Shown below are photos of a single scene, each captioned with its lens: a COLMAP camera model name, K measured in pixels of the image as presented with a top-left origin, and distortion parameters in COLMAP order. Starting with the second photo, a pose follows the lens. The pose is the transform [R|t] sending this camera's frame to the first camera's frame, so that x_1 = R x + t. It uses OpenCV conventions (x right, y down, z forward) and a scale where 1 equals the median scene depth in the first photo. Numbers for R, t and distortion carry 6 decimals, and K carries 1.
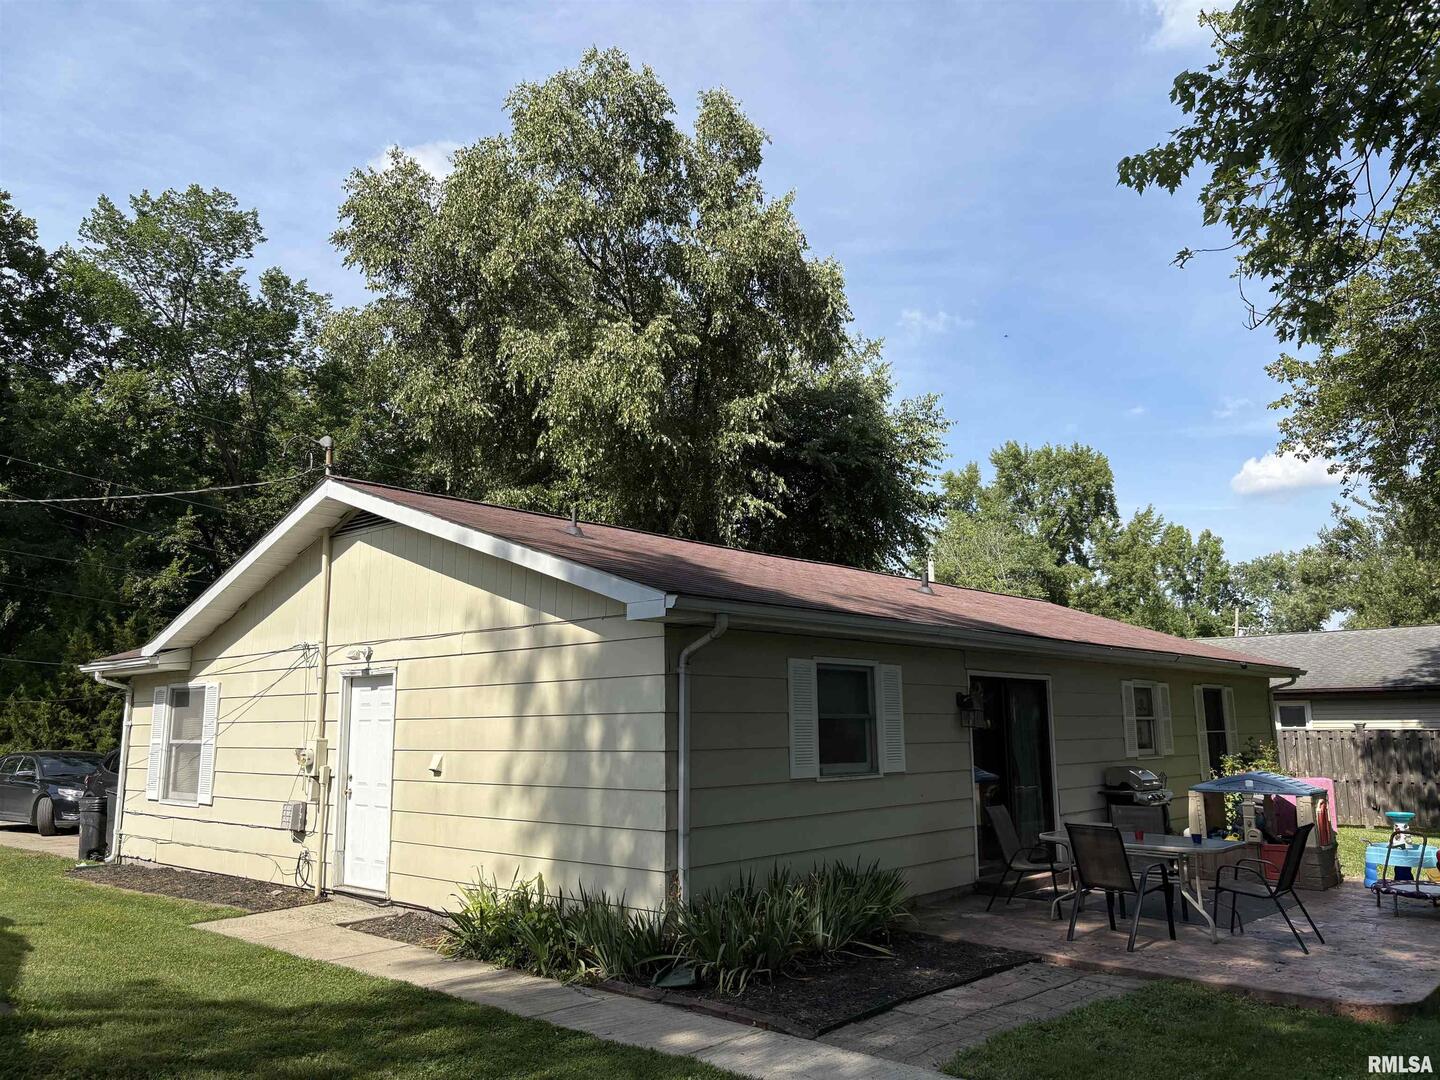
lens RADIAL K [[1074.3, 0, 714.2], [0, 1074.3, 543.4], [0, 0, 1]] dist [0.073518, -0.109189]
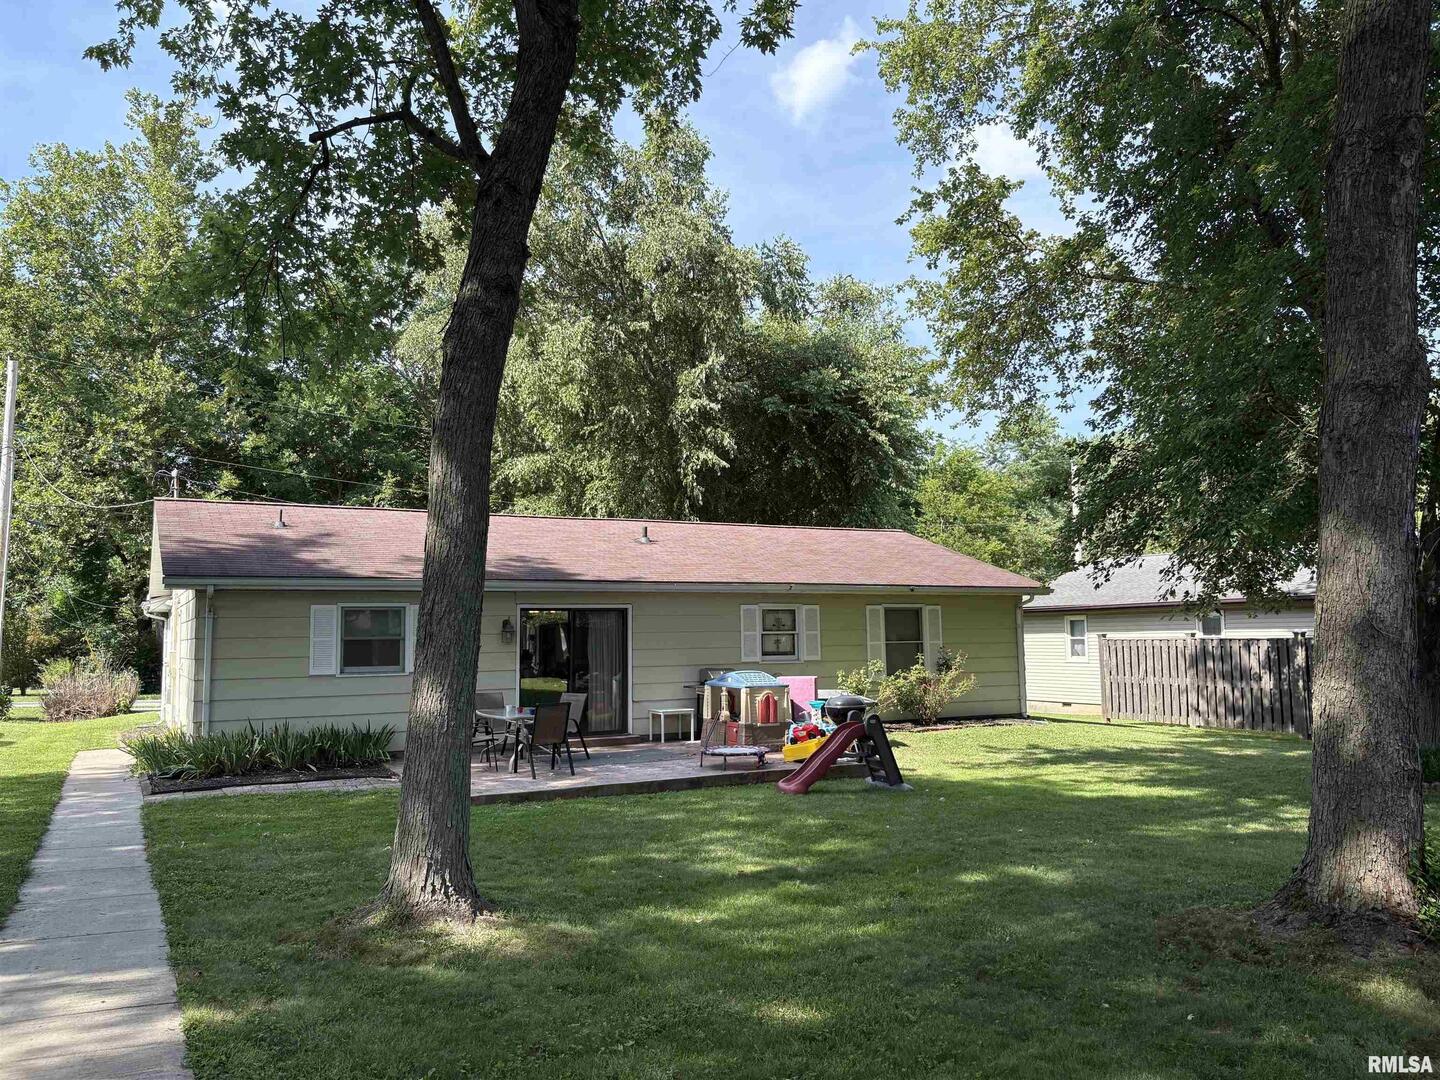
lens RADIAL K [[1074.3, 0, 714.2], [0, 1074.3, 543.4], [0, 0, 1]] dist [0.073518, -0.109189]
pose [[0.940791, -0.030293, -0.337631, 0.894987], [0.058230, 0.995636, 0.072927, -0.055035], [0.333949, -0.088269, 0.938449, -0.270263]]
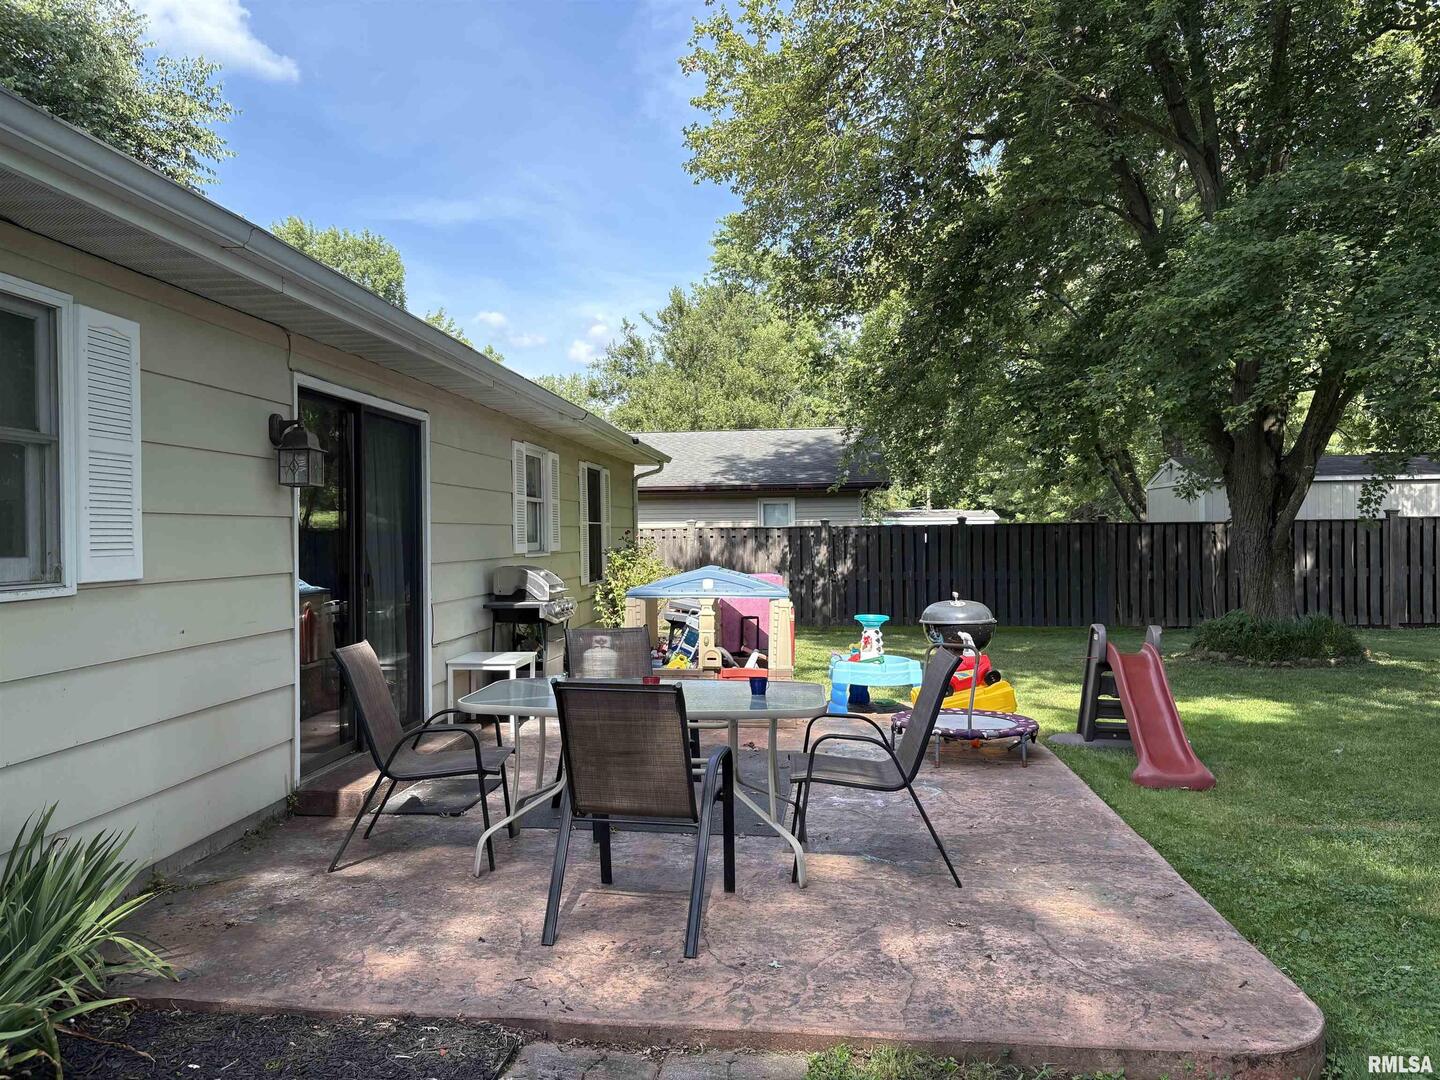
lens RADIAL K [[1074.3, 0, 714.2], [0, 1074.3, 543.4], [0, 0, 1]] dist [0.073518, -0.109189]
pose [[0.794863, -0.001019, 0.606788, 0.080082], [-0.101504, 0.985685, 0.134620, 0.096995], [-0.598239, -0.168595, 0.783381, 0.441498]]
